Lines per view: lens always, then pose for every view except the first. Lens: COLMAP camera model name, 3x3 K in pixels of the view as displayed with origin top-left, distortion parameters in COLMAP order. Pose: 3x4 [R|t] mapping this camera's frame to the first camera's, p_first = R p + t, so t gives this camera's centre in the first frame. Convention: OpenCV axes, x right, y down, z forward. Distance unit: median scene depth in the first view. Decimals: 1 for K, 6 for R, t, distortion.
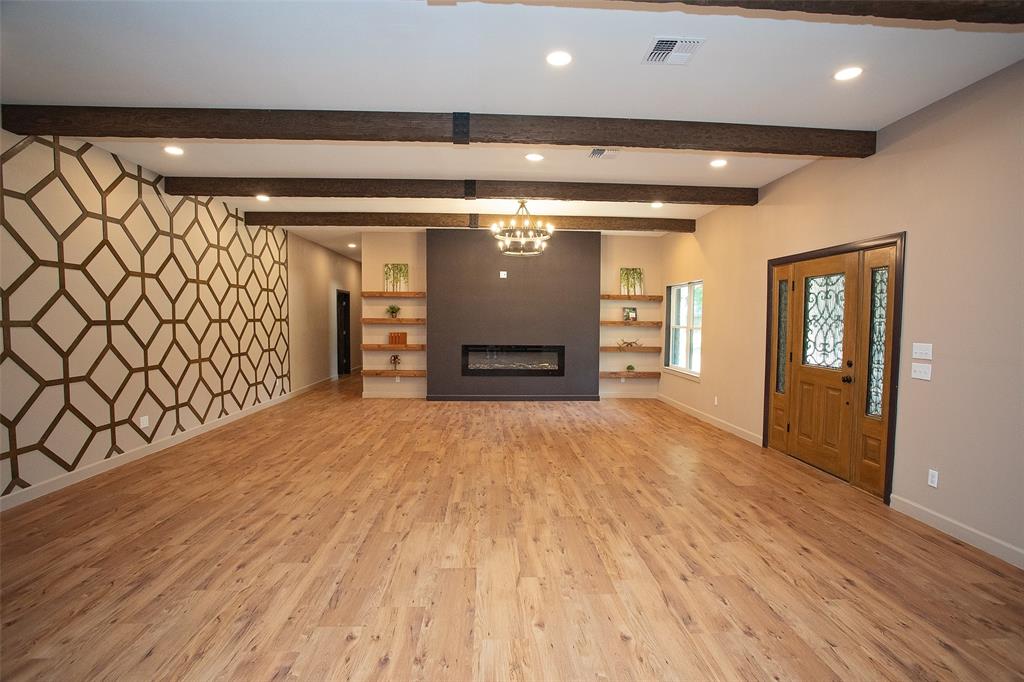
lens RADIAL K [[496.2, 0, 513.7], [0, 496.2, 347.4], [0, 0, 1]] dist [-0.033079, 0.004759]
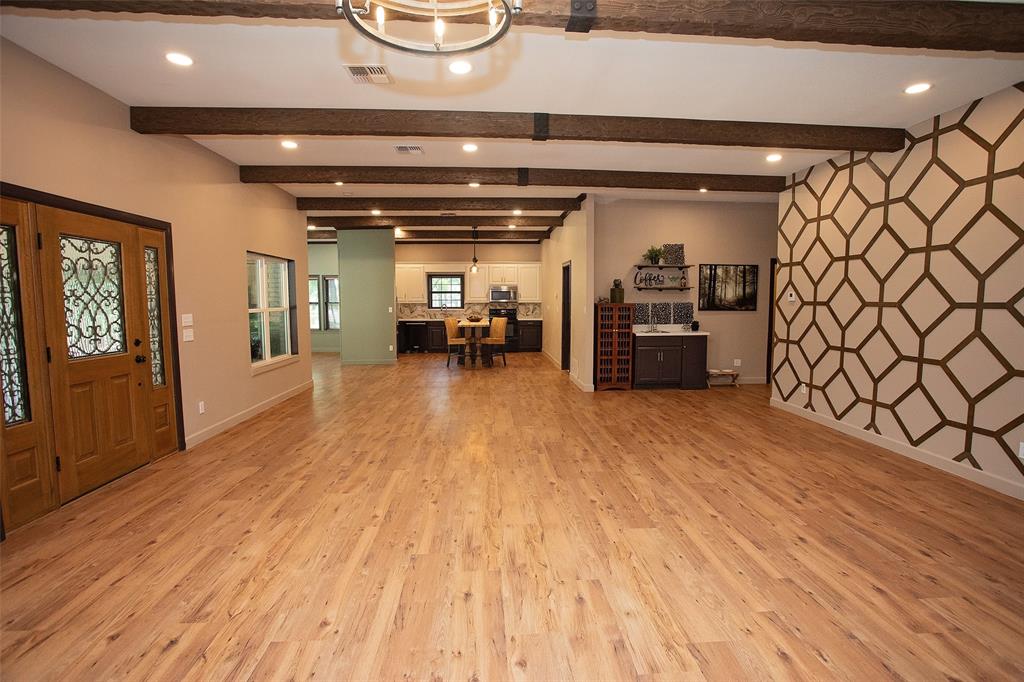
lens RADIAL K [[496.2, 0, 511.8], [0, 496.2, 341.4], [0, 0, 1]] dist [-0.033079, 0.004759]
pose [[-0.999923, -0.006500, -0.010553, -0.029652], [-0.007880, 0.990612, 0.136477, -0.098253], [0.009566, 0.136550, -0.990587, 1.833716]]
